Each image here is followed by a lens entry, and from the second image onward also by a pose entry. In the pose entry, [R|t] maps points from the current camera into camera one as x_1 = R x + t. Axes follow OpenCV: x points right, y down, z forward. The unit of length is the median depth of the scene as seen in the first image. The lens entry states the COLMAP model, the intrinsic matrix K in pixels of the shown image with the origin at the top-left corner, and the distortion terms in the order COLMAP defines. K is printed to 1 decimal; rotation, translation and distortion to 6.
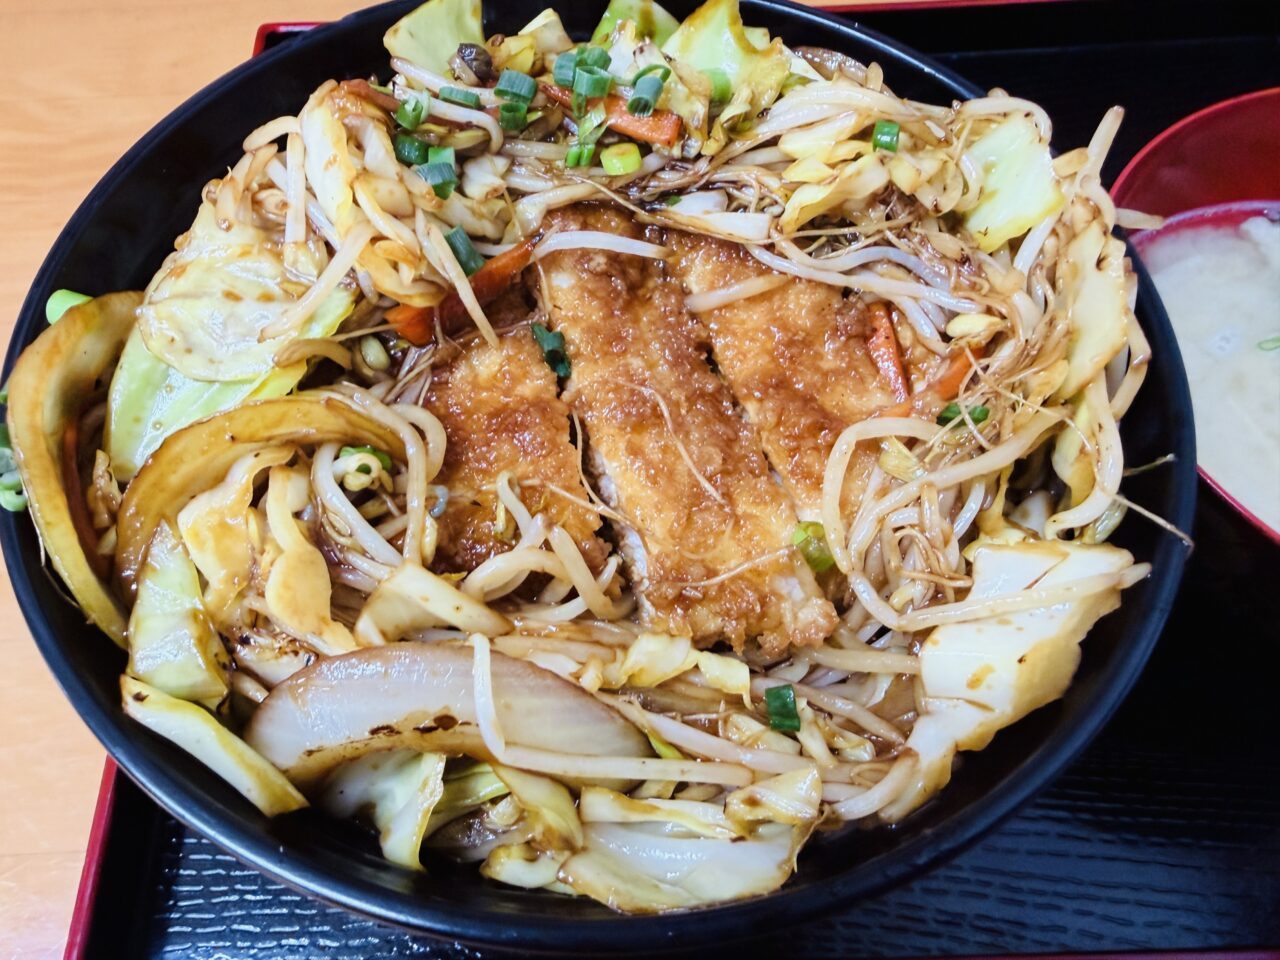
lens RADIAL K [[913.3, 0, 567.4], [0, 913.3, 489.7], [0, 0, 1]] dist [0.004679, -0.000204]
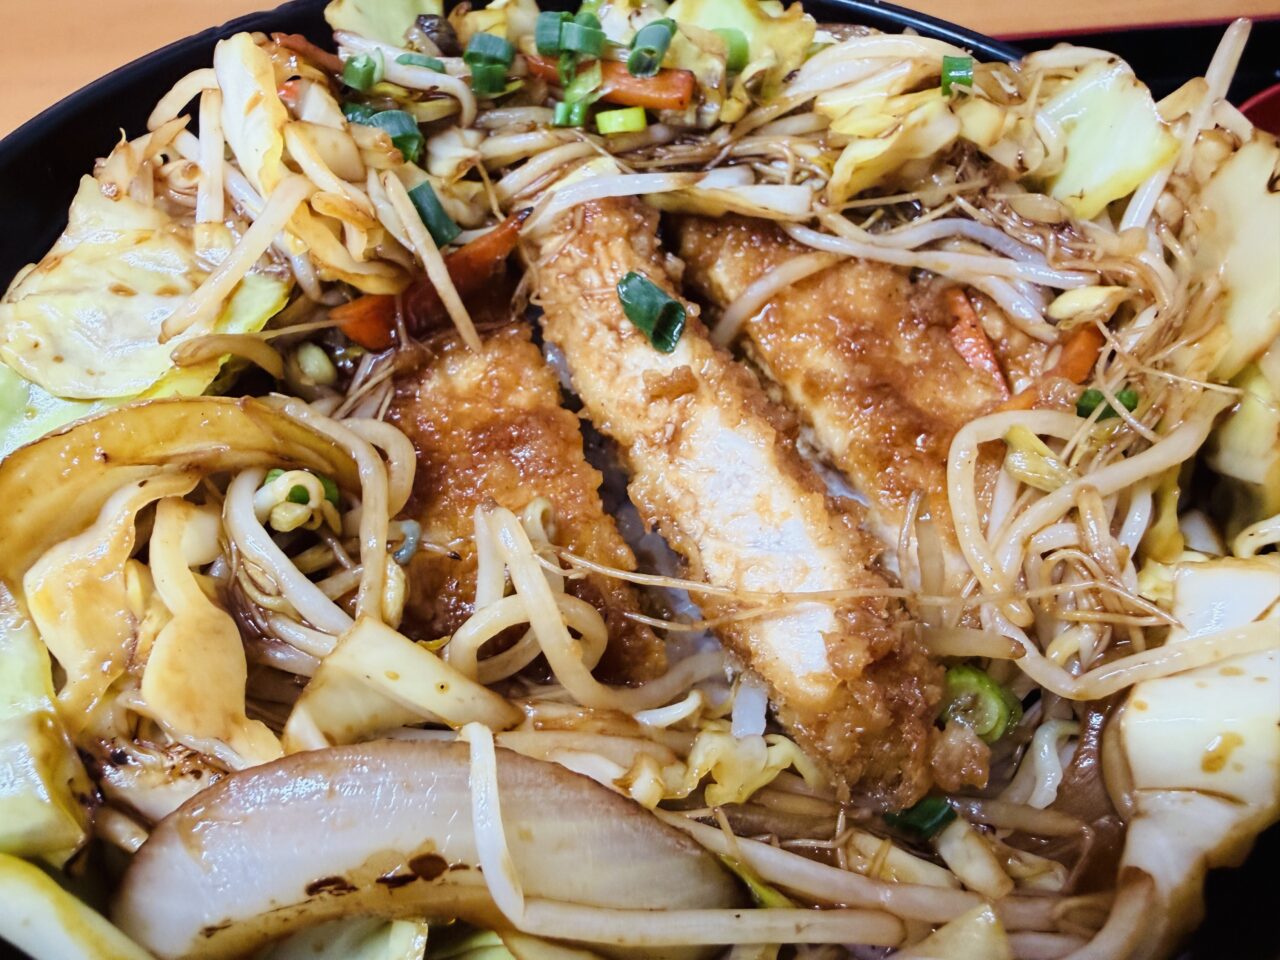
lens RADIAL K [[939.8, 0, 568.6], [0, 939.8, 479.5], [0, 0, 1]] dist [-0.001451, 0.003640]
pose [[0.998190, -0.039691, 0.045187, -0.044194], [0.045663, 0.989115, -0.139879, 0.067079], [-0.039143, 0.141689, 0.989137, 0.253192]]
